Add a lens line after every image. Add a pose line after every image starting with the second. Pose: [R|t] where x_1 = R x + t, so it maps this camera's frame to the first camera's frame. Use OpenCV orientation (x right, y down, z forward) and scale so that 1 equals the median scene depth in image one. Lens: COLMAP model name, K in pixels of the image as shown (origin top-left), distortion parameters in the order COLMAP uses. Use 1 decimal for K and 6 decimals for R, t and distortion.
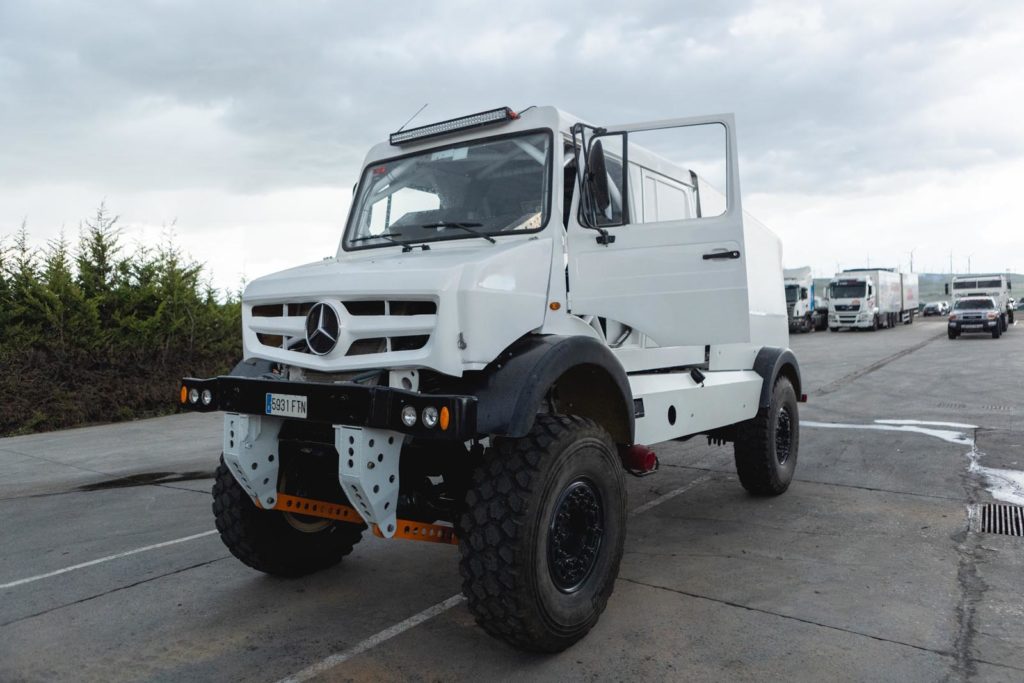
lens RADIAL K [[763.1, 0, 512.0], [0, 763.1, 341.5], [0, 0, 1]] dist [-0.000987, -0.001239]
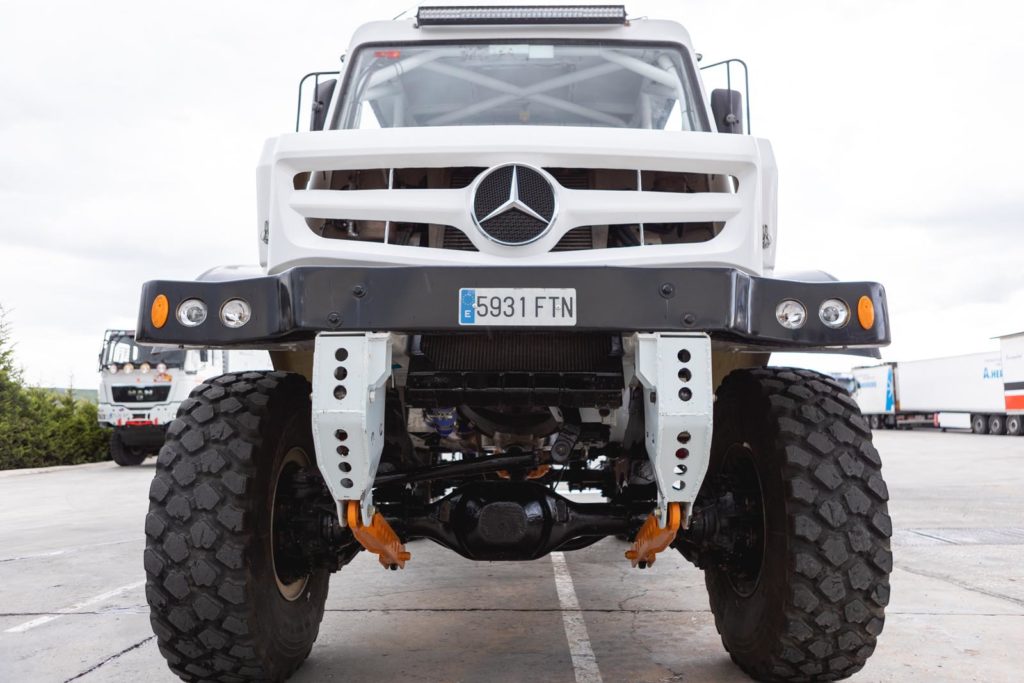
lens RADIAL K [[763.1, 0, 512.0], [0, 763.1, 341.5], [0, 0, 1]] dist [-0.000987, -0.001239]
pose [[0.798272, 0.095488, 0.594680, -0.622233], [0.004835, 0.986305, -0.164861, 0.198650], [-0.602278, 0.134479, 0.786878, 0.549618]]
